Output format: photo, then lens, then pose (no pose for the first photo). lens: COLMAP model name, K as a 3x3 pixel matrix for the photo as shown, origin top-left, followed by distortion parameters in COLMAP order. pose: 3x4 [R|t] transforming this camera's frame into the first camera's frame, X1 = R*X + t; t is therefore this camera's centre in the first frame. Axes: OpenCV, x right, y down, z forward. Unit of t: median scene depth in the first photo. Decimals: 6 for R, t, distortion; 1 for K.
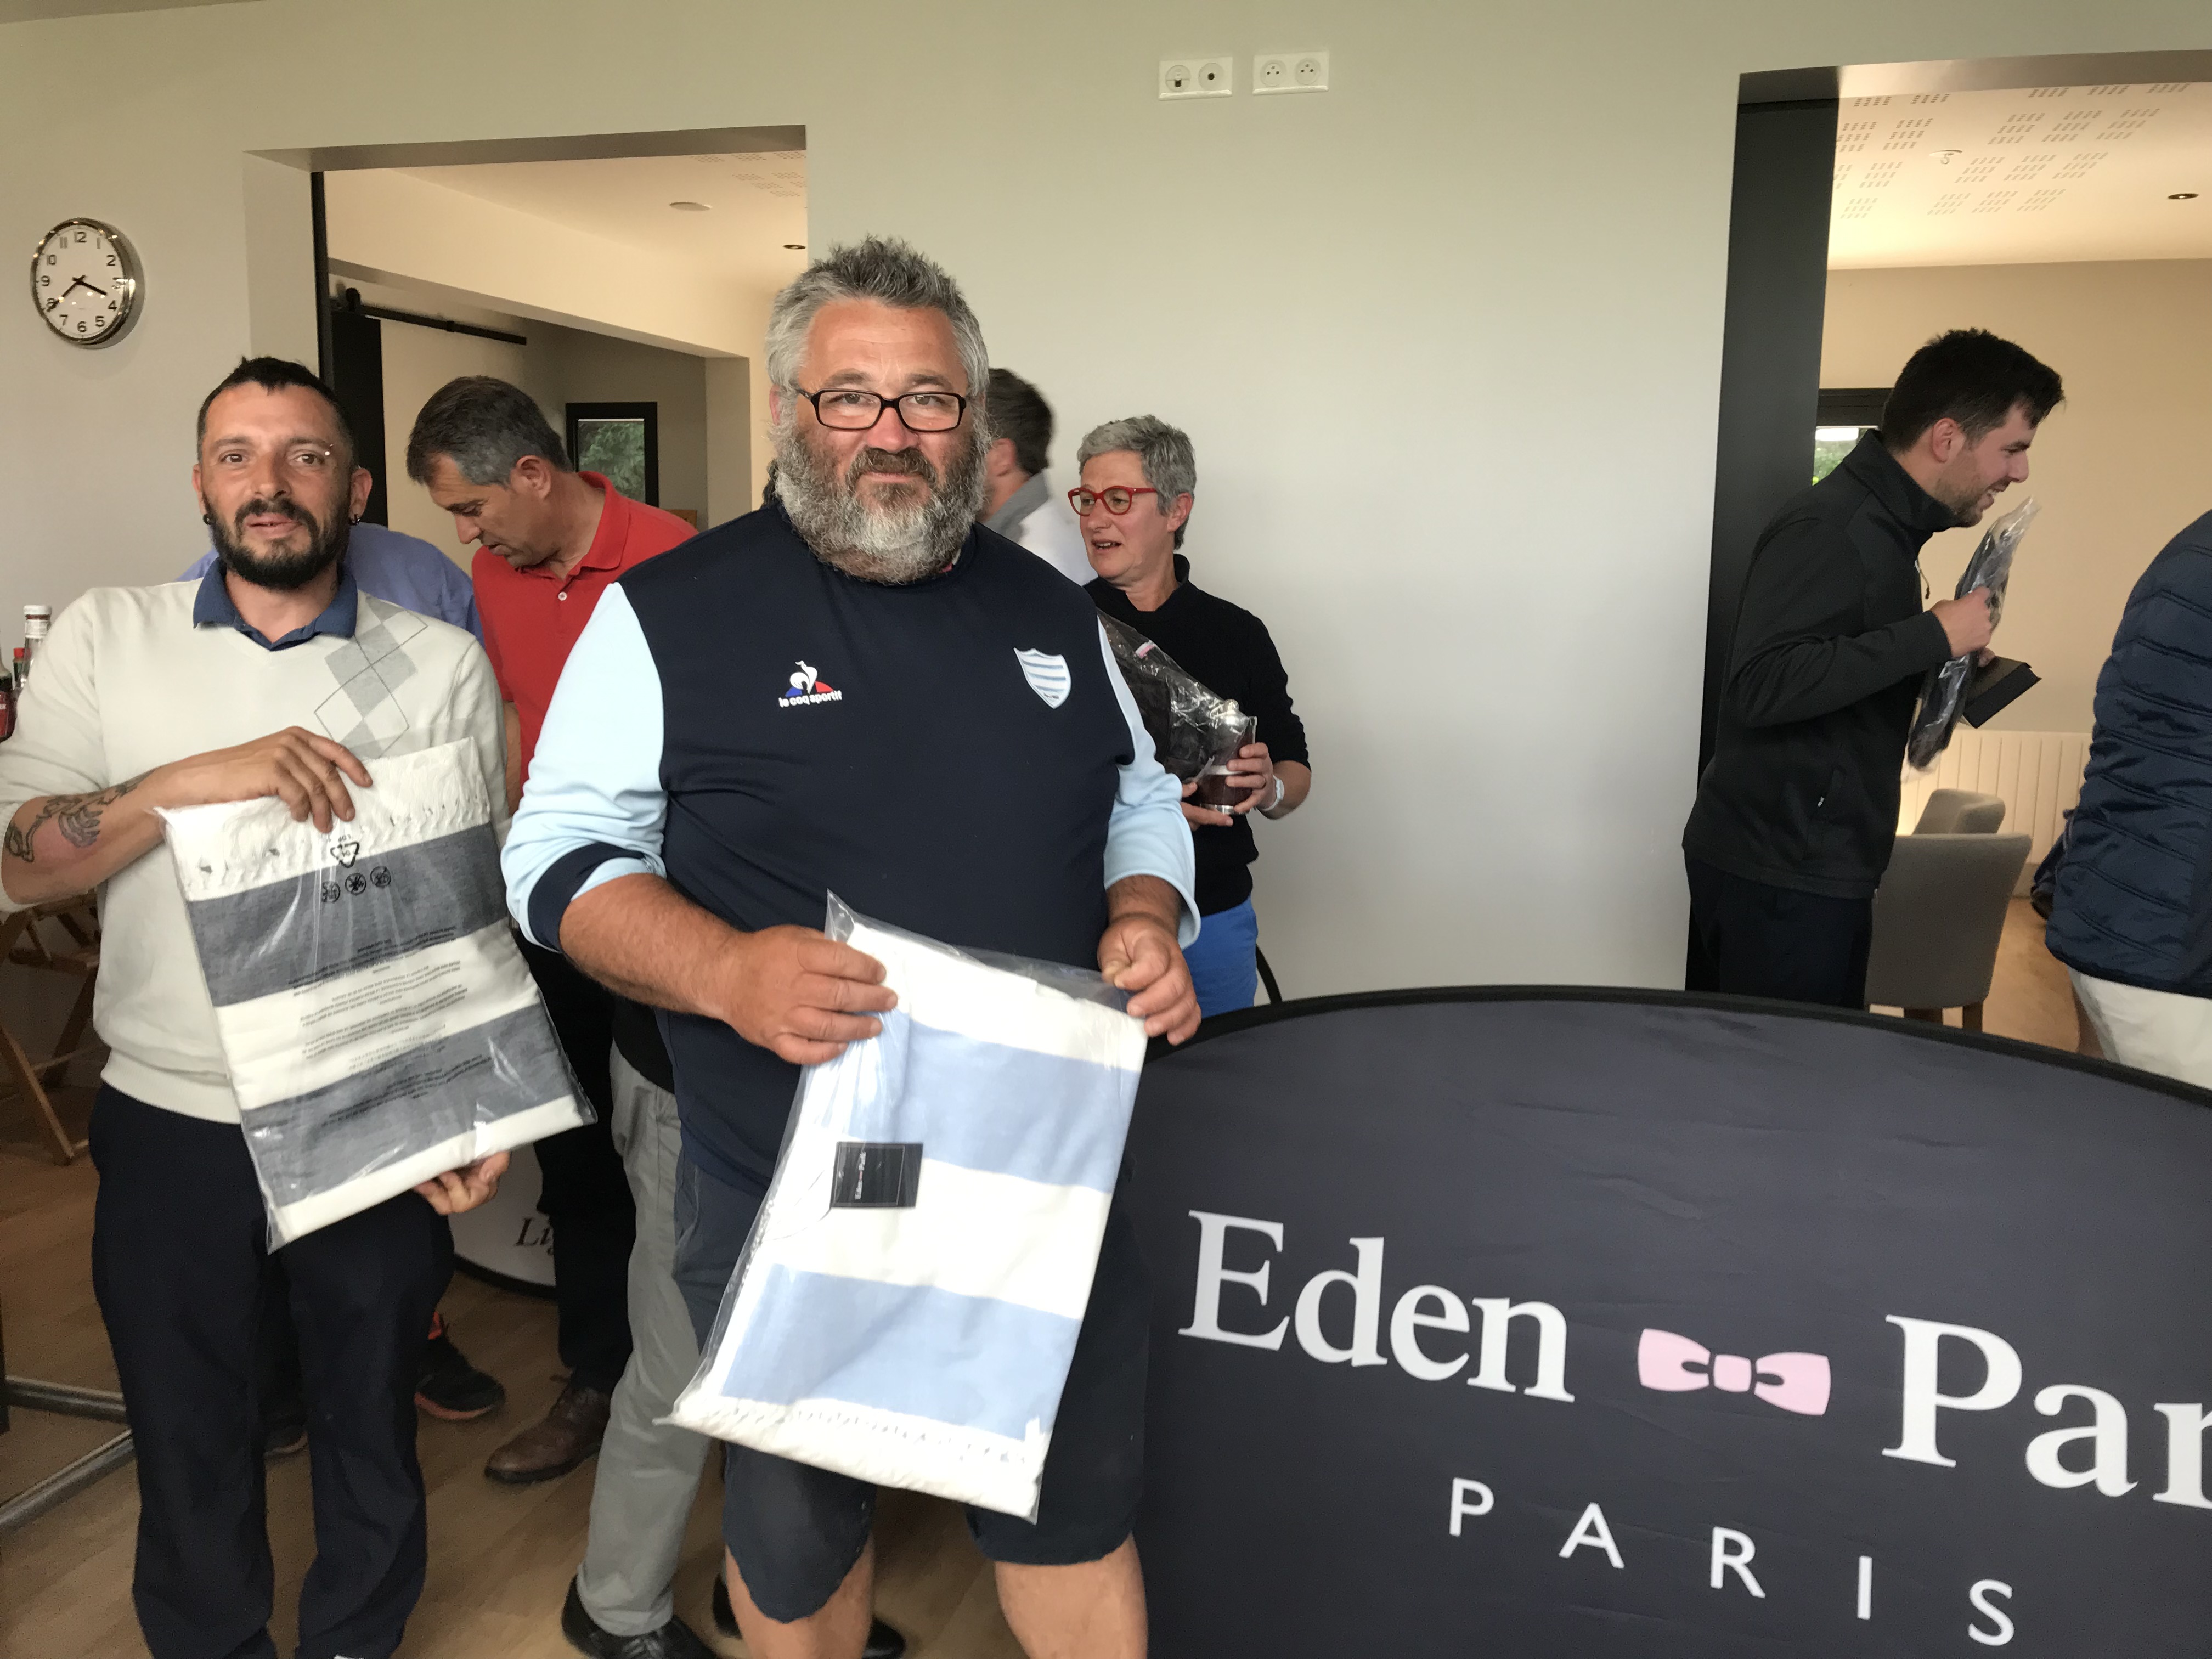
lens RADIAL K [[1909.5, 0, 1115.9], [0, 1909.5, 844.6], [0, 0, 1]] dist [-0.002336, -0.004414]
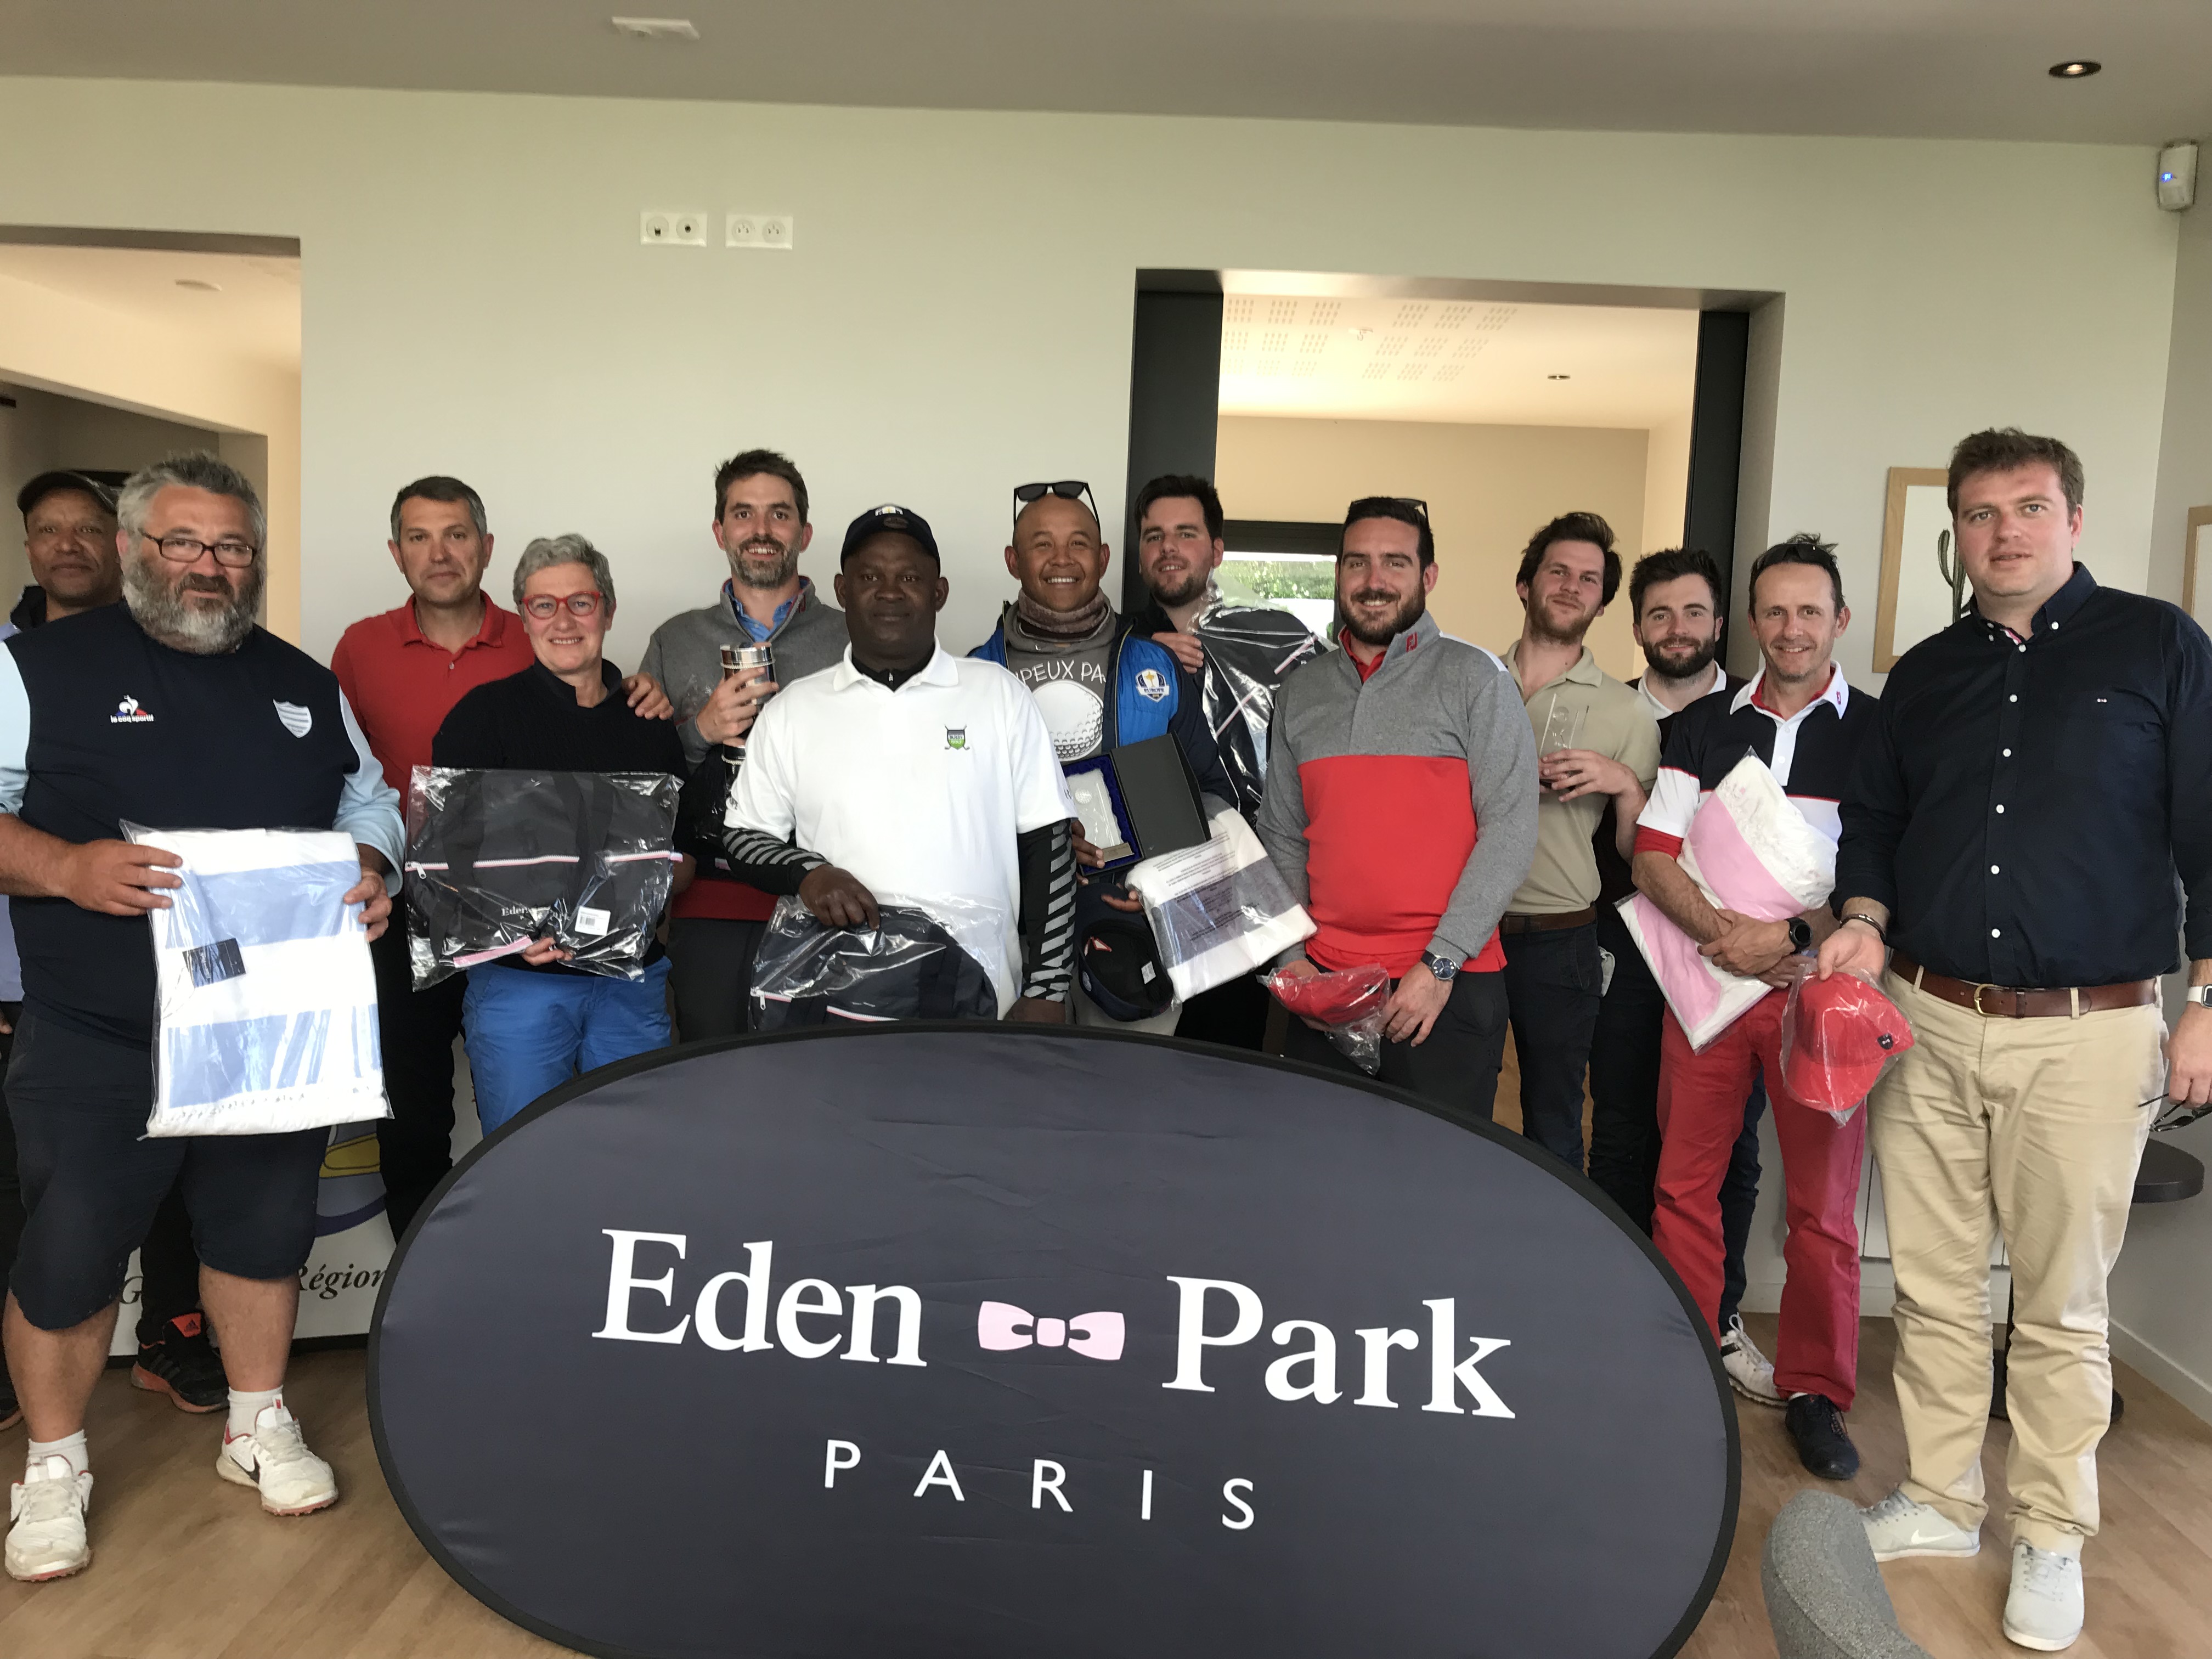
lens RADIAL K [[1797.7, 0, 1115.6], [0, 1797.7, 847.3], [0, 0, 1]] dist [0.004818, 0.000913]
pose [[0.963361, 0.008827, 0.268063, 0.047846], [0.005321, 0.998633, -0.052006, 0.023702], [-0.268156, 0.051527, 0.961997, -0.147607]]
